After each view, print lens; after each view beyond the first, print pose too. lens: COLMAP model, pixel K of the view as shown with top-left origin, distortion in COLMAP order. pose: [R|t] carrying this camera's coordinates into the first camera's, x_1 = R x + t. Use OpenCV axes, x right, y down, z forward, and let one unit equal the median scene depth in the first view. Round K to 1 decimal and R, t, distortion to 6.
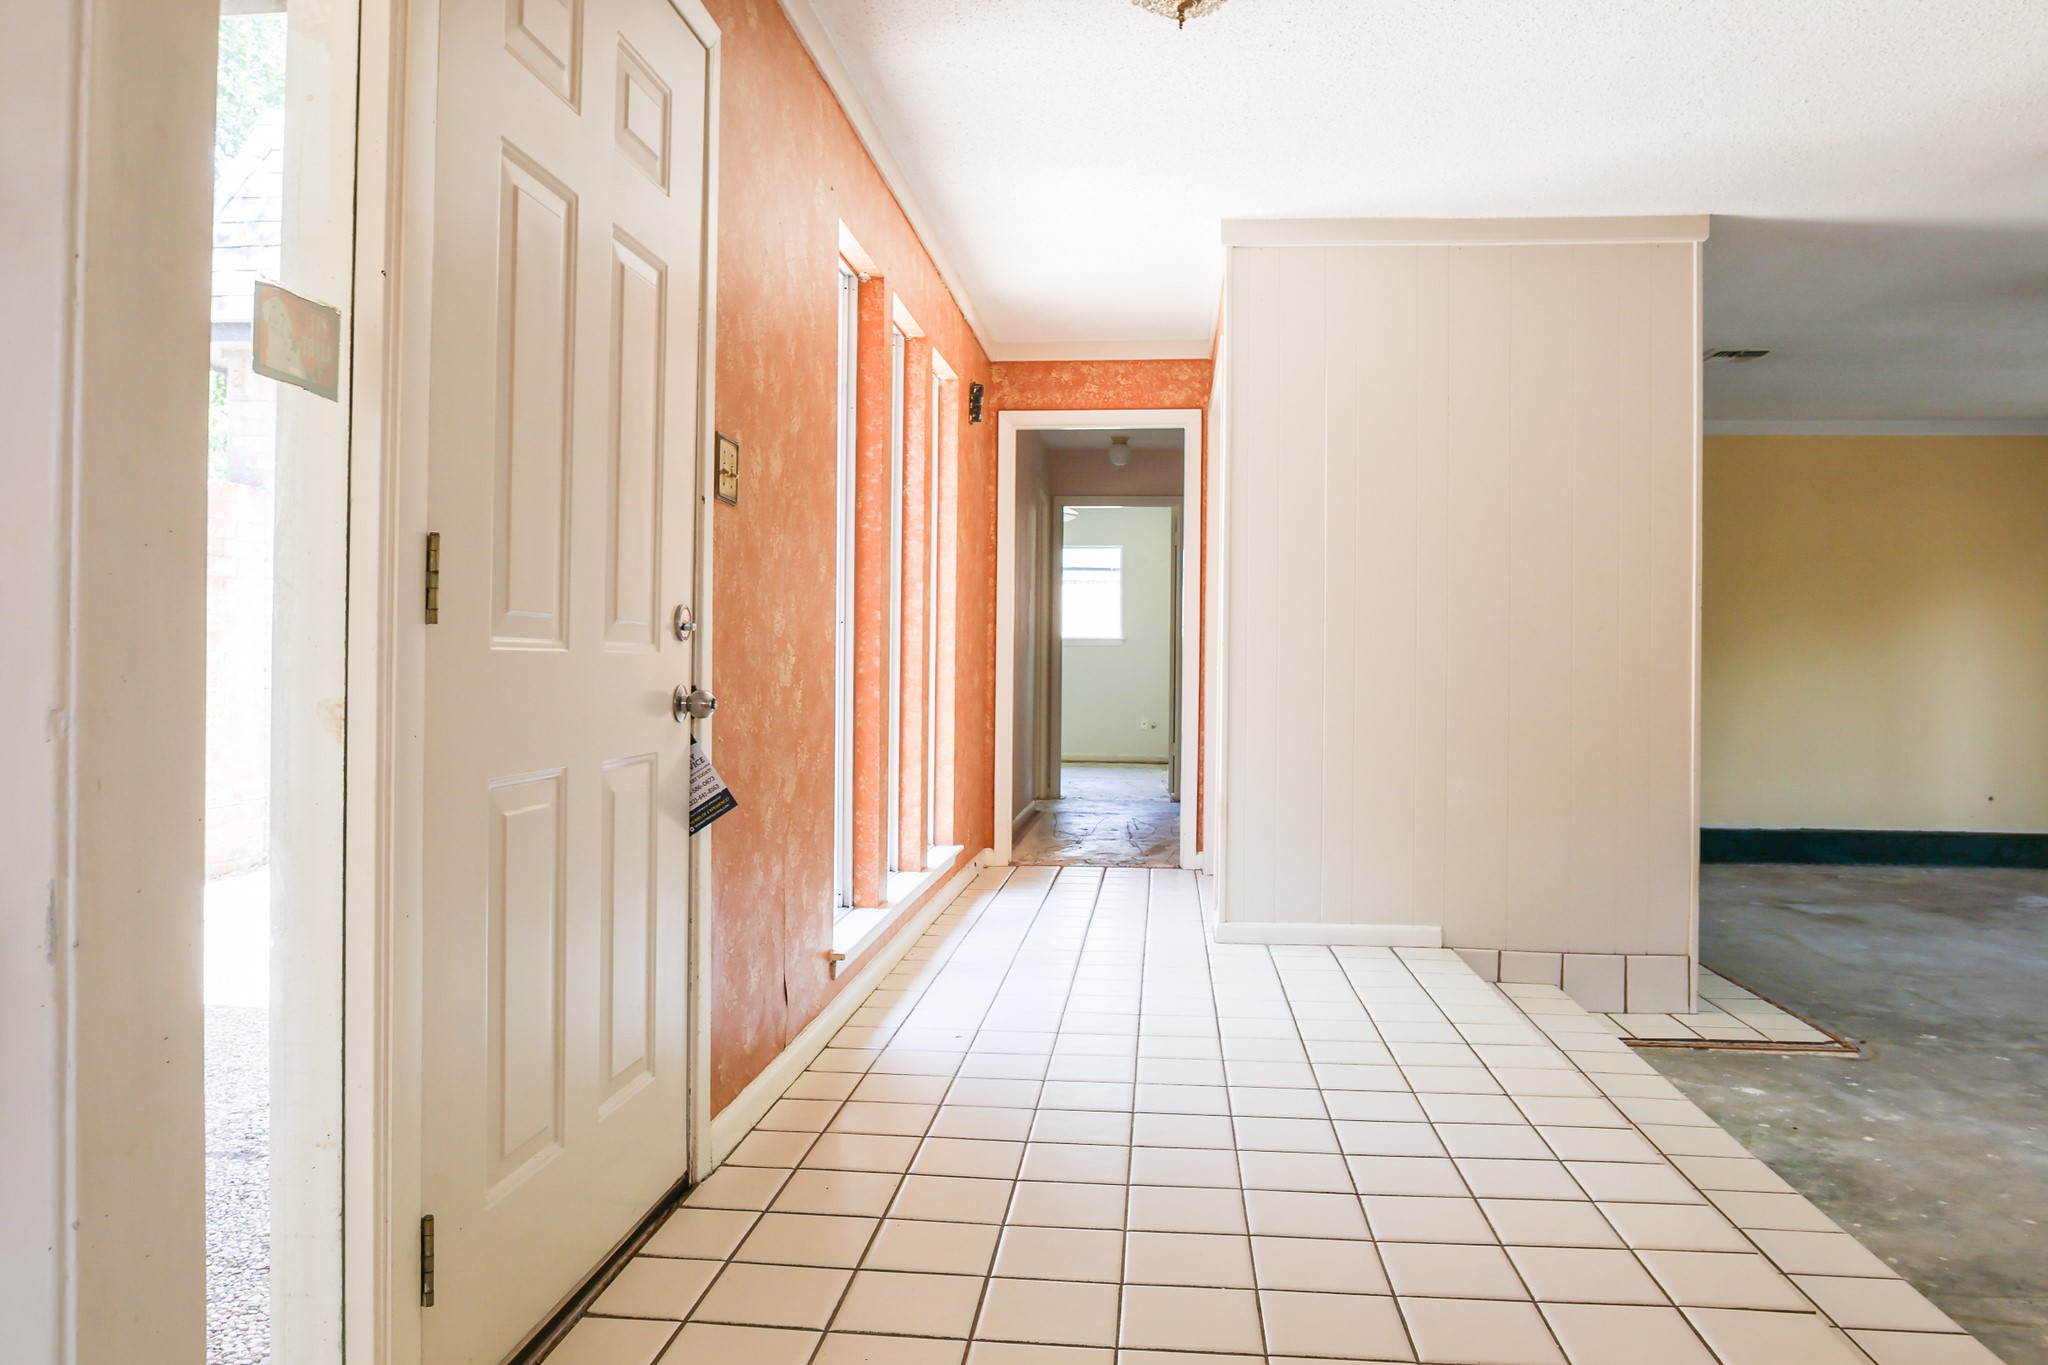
lens RADIAL K [[1419.5, 0, 1021.1], [0, 1419.5, 675.9], [0, 0, 1]] dist [-0.054208, 0.022493]
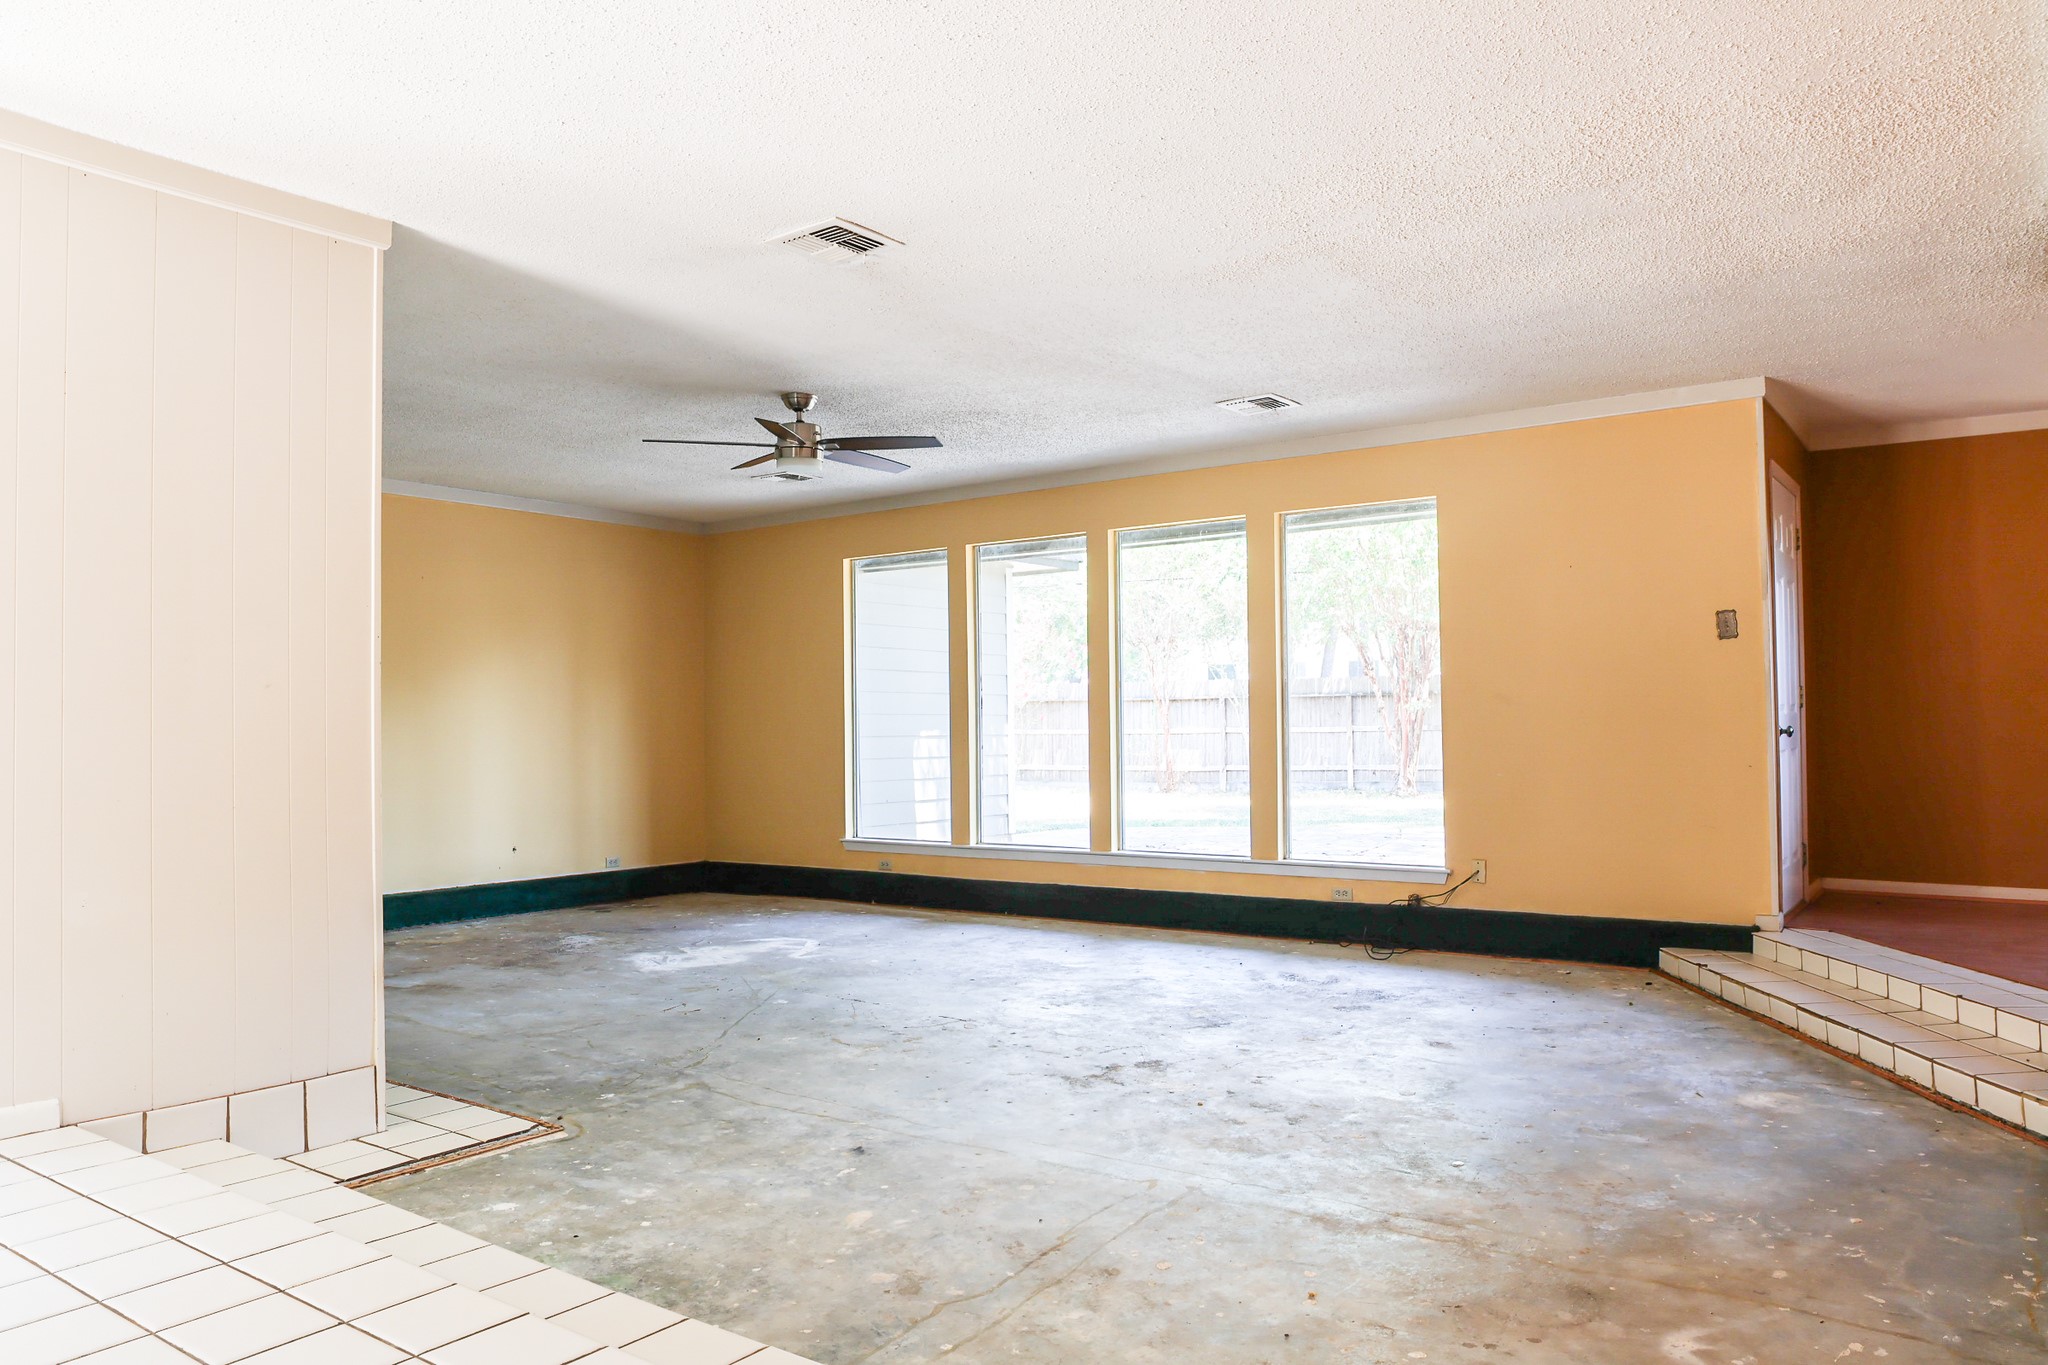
lens RADIAL K [[1419.5, 0, 1024.2], [0, 1419.5, 679.6], [0, 0, 1]] dist [-0.054208, 0.022493]
pose [[0.506477, 0.009363, 0.862203, -0.080176], [0.026791, 0.999287, -0.026590, -0.005285], [-0.861837, 0.036566, 0.505865, 0.249392]]
